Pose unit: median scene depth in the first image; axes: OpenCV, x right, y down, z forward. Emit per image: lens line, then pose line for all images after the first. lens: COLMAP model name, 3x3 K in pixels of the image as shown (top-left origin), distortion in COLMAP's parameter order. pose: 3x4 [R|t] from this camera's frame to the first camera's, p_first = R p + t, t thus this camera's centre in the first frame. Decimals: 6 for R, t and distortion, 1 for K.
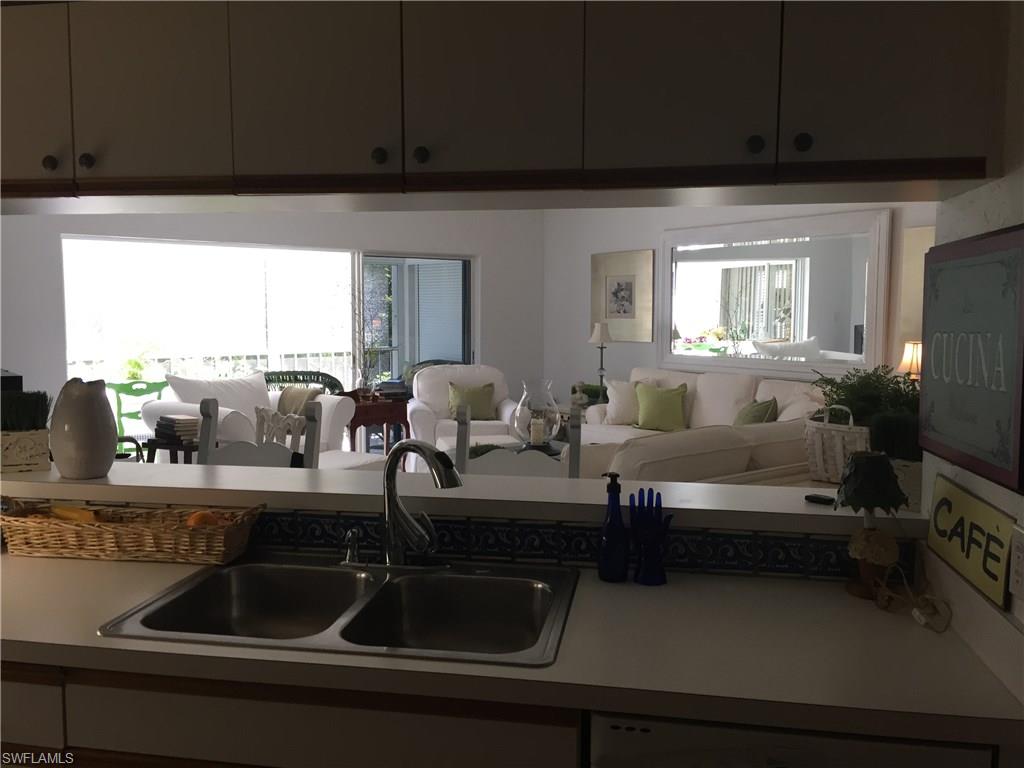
lens RADIAL K [[881.2, 0, 512.1], [0, 881.2, 385.9], [0, 0, 1]] dist [0.100500, -0.124707]
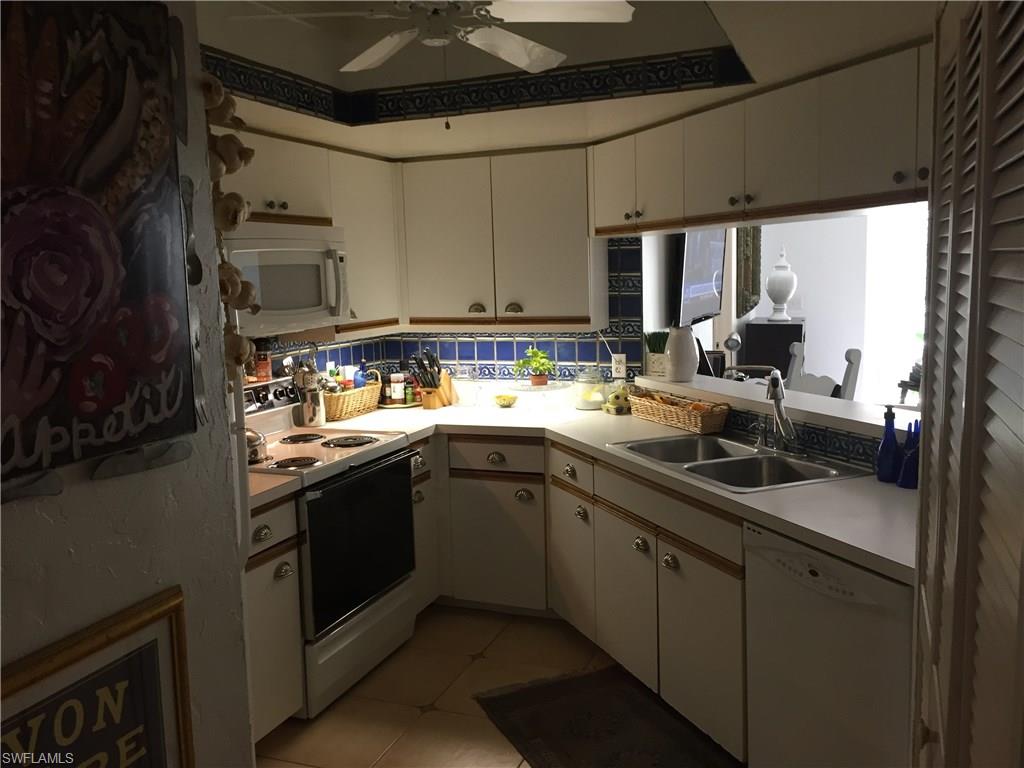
lens RADIAL K [[881.2, 0, 512.1], [0, 881.2, 385.9], [0, 0, 1]] dist [0.100500, -0.124707]
pose [[0.520970, 0.091361, -0.848672, 1.003439], [-0.060063, 0.995715, 0.070319, 0.005221], [0.851459, 0.014340, 0.524224, -0.256832]]
